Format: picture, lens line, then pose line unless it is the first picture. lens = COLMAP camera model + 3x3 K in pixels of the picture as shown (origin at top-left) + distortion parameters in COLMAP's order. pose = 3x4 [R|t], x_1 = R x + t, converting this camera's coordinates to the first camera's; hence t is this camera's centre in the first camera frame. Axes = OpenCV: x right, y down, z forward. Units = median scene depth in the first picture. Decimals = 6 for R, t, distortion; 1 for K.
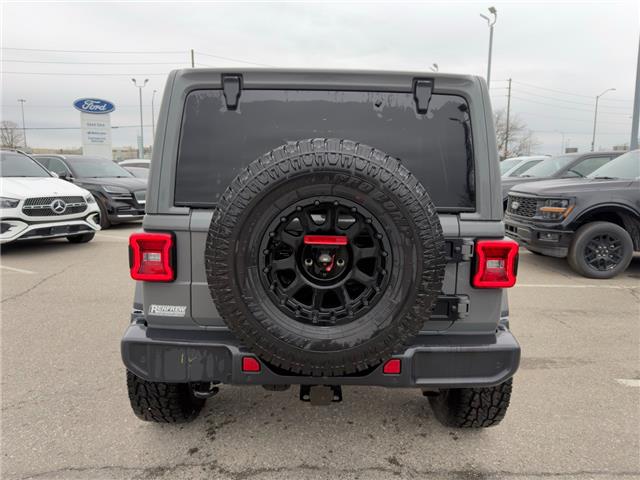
lens RADIAL K [[455.1, 0, 320.0], [0, 455.1, 240.0], [0, 0, 1]] dist [0.000357, -0.001656]
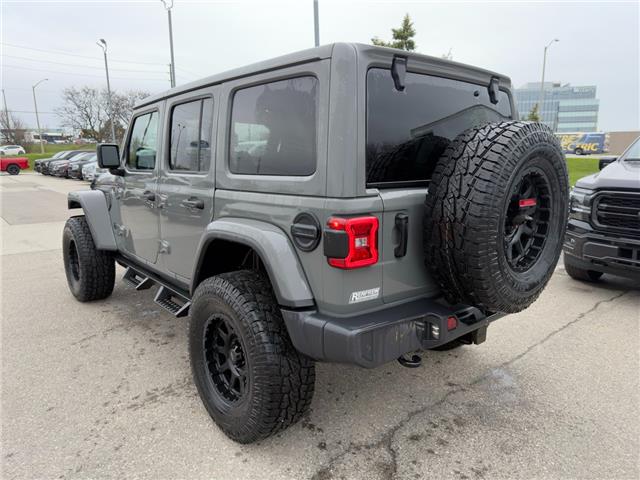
lens RADIAL K [[456.3, 0, 316.8], [0, 456.3, 232.5], [0, 0, 1]] dist [0.006793, -0.005210]
pose [[0.761864, -0.122560, 0.636037, -0.942836], [0.110986, 0.992115, 0.058231, -0.043238], [-0.638158, 0.026227, 0.769458, 0.287310]]
